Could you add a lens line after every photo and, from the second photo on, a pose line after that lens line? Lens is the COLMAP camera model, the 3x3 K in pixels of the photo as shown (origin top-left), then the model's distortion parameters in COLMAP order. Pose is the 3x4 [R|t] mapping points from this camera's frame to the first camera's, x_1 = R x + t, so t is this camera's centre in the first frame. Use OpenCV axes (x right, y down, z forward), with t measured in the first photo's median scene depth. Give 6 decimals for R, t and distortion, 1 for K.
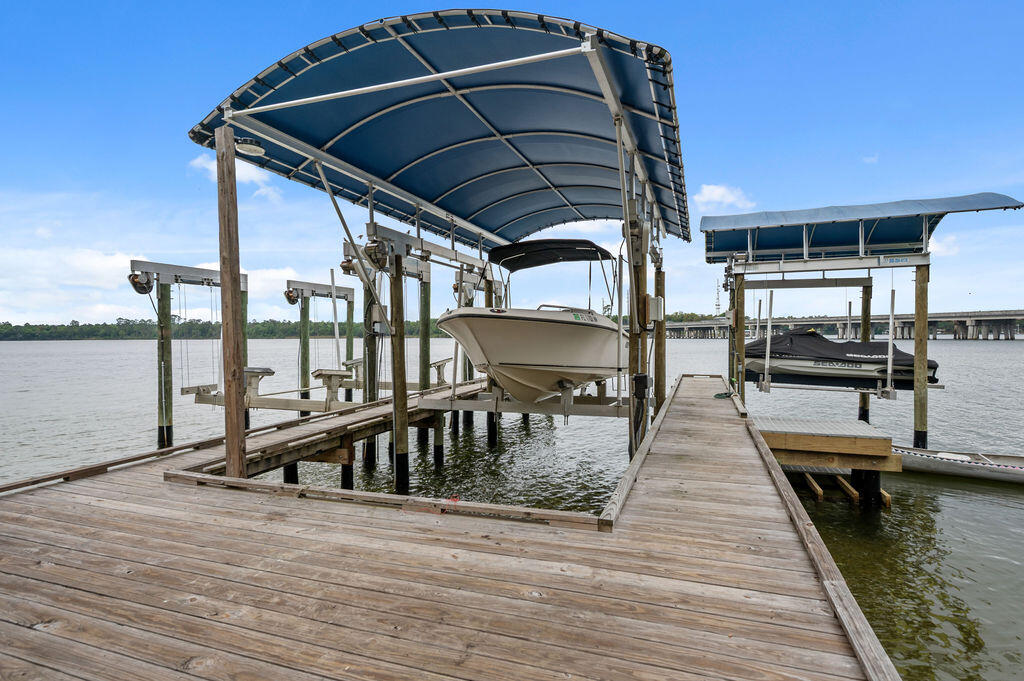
lens RADIAL K [[512.6, 0, 511.2], [0, 512.6, 336.9], [0, 0, 1]] dist [0.001183, 0.001166]
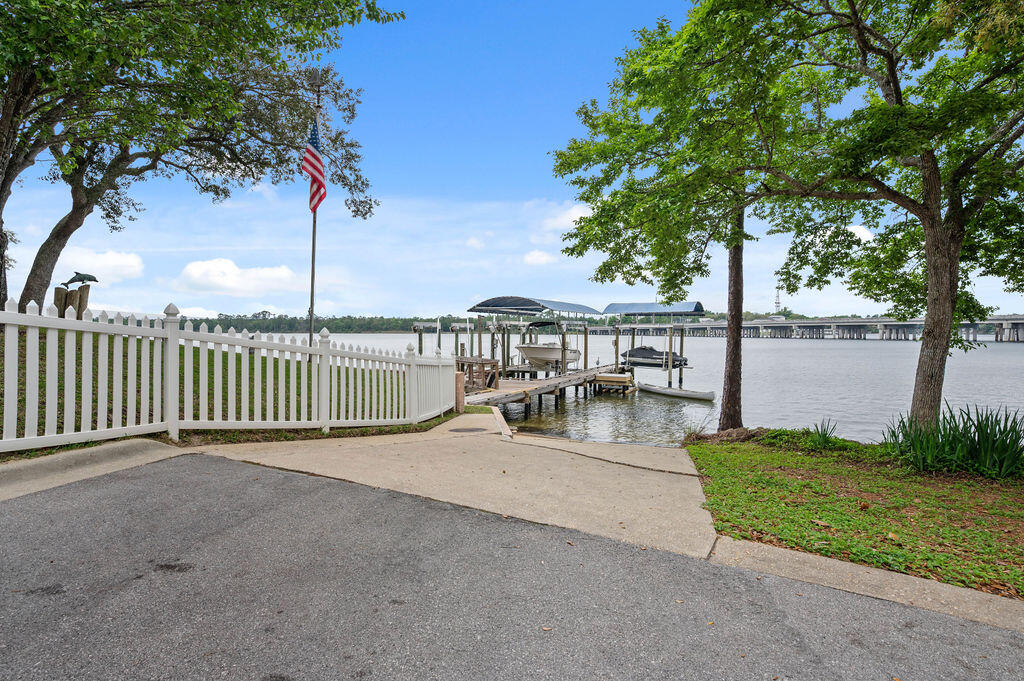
lens RADIAL K [[512.6, 0, 511.2], [0, 512.6, 336.9], [0, 0, 1]] dist [0.001183, 0.001166]
pose [[0.993259, 0.008402, -0.115608, 0.179483], [-0.007313, 0.999925, 0.009840, -0.090559], [0.115682, -0.008928, 0.993246, -1.852875]]
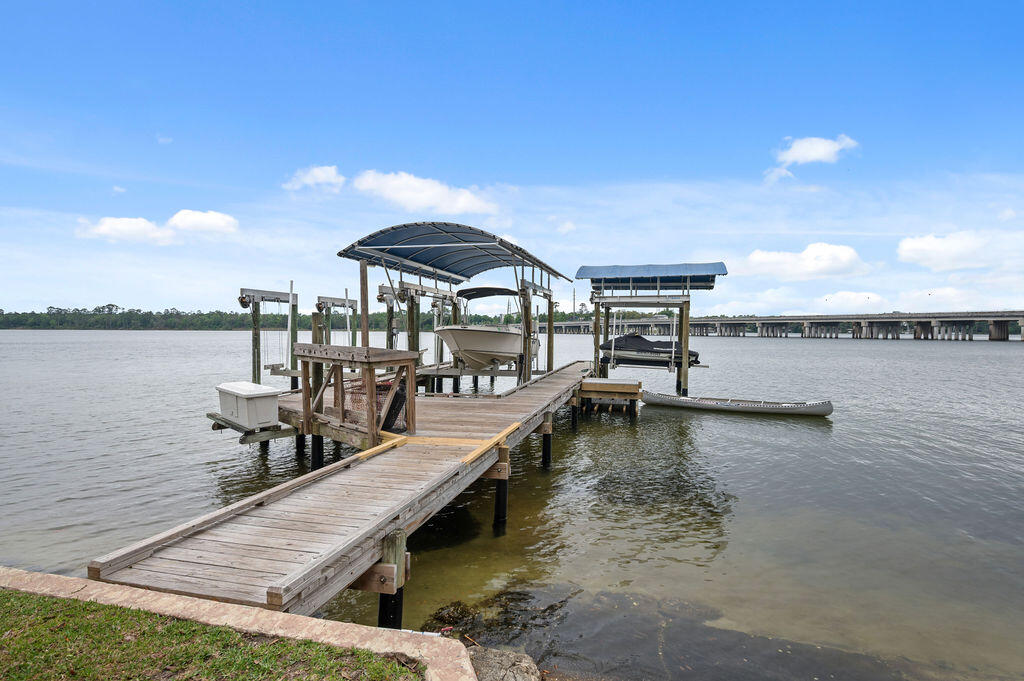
lens RADIAL K [[512.6, 0, 511.2], [0, 512.6, 336.9], [0, 0, 1]] dist [0.001183, 0.001166]
pose [[0.995446, 0.010558, 0.094742, -0.016923], [-0.011628, 0.999875, 0.010749, -0.017727], [-0.094617, -0.011801, 0.995444, -0.705629]]
